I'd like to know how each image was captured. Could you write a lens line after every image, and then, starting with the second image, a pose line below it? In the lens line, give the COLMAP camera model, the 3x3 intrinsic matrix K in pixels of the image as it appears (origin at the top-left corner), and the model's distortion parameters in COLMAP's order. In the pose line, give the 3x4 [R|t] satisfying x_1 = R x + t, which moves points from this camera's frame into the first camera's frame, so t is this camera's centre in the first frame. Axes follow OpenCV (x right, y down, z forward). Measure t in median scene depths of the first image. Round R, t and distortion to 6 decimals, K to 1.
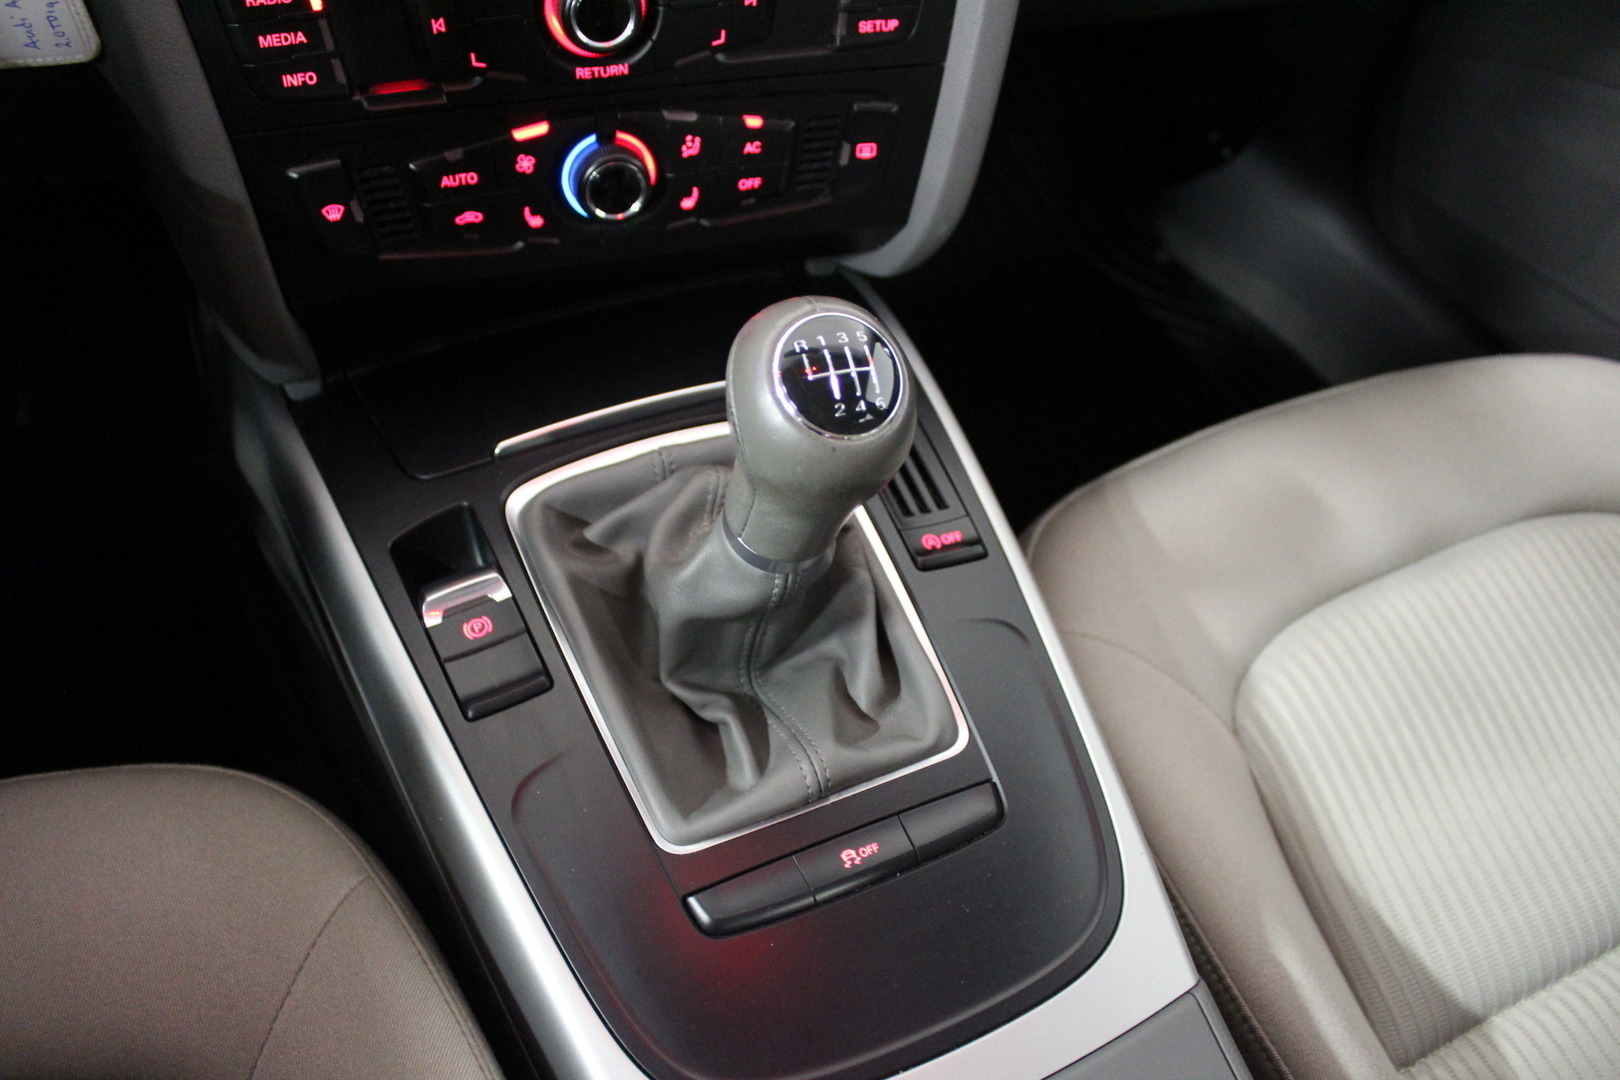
lens RADIAL K [[1328.6, 0, 810.0], [0, 1328.6, 540.0], [0, 0, 1]] dist [-0.168128, 0.137321]
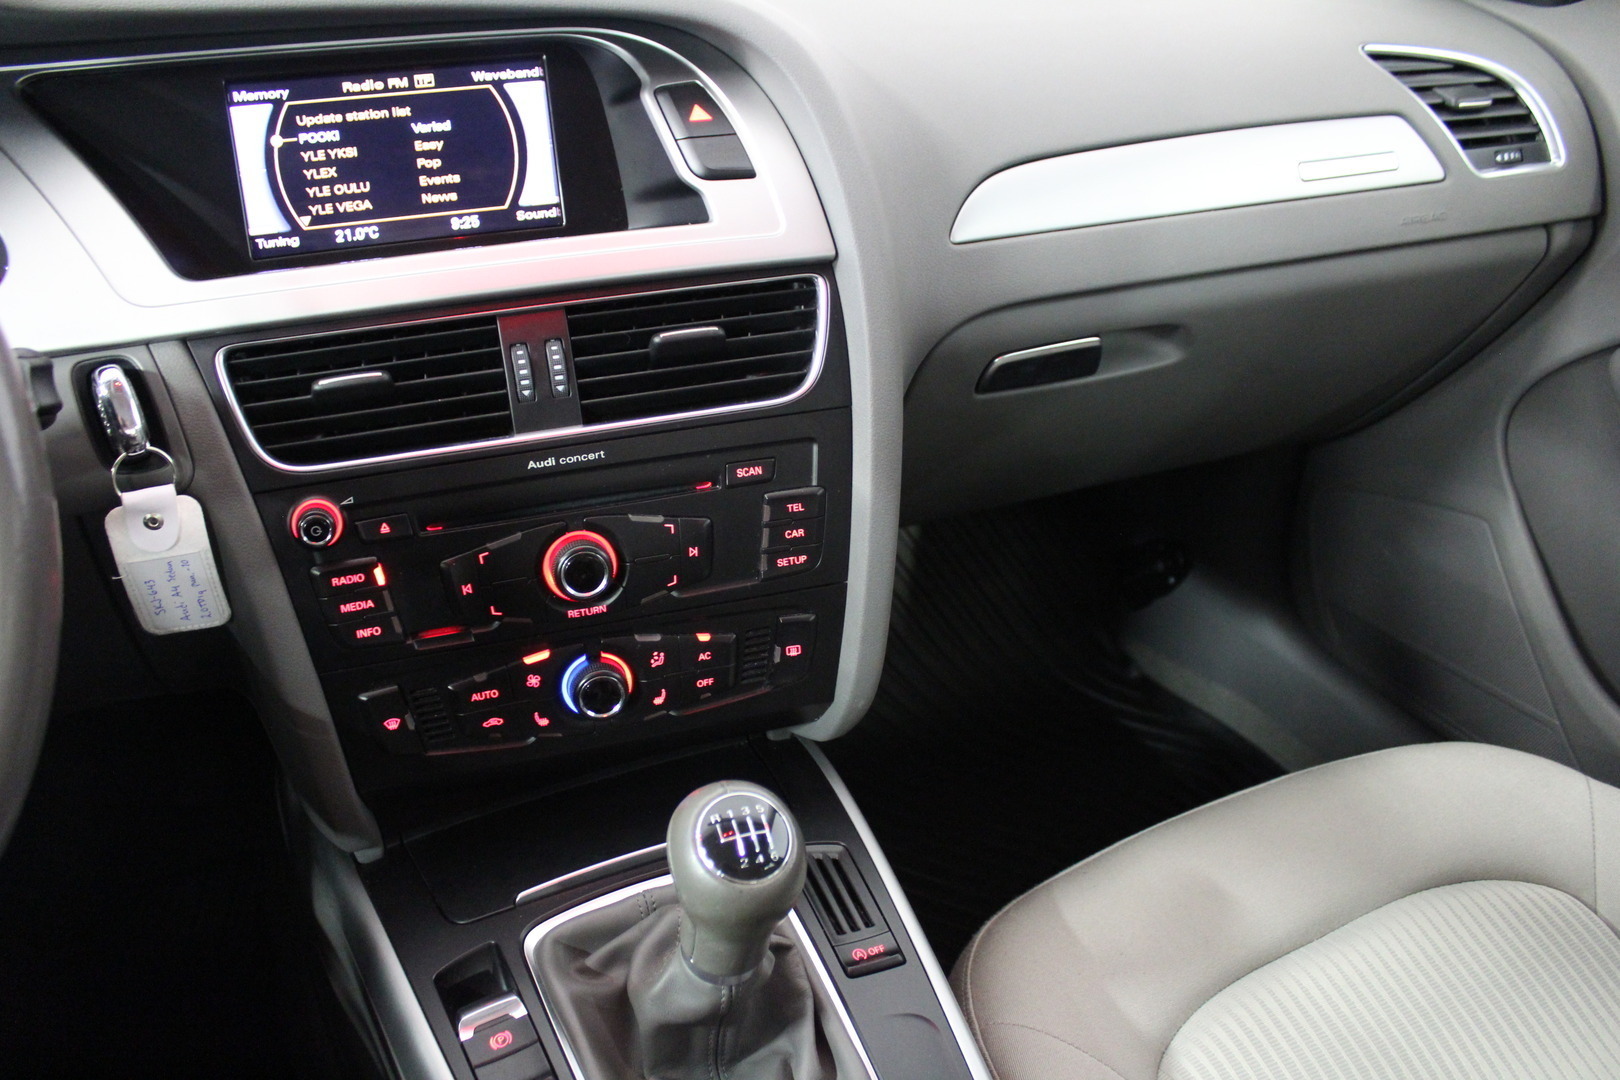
lens RADIAL K [[1328.6, 0, 810.0], [0, 1328.6, 540.0], [0, 0, 1]] dist [-0.168128, 0.137321]
pose [[0.996735, -0.072009, -0.036517, 0.124193], [0.057420, 0.950175, -0.306381, 0.005870], [0.056760, 0.303284, 0.951208, -0.316609]]
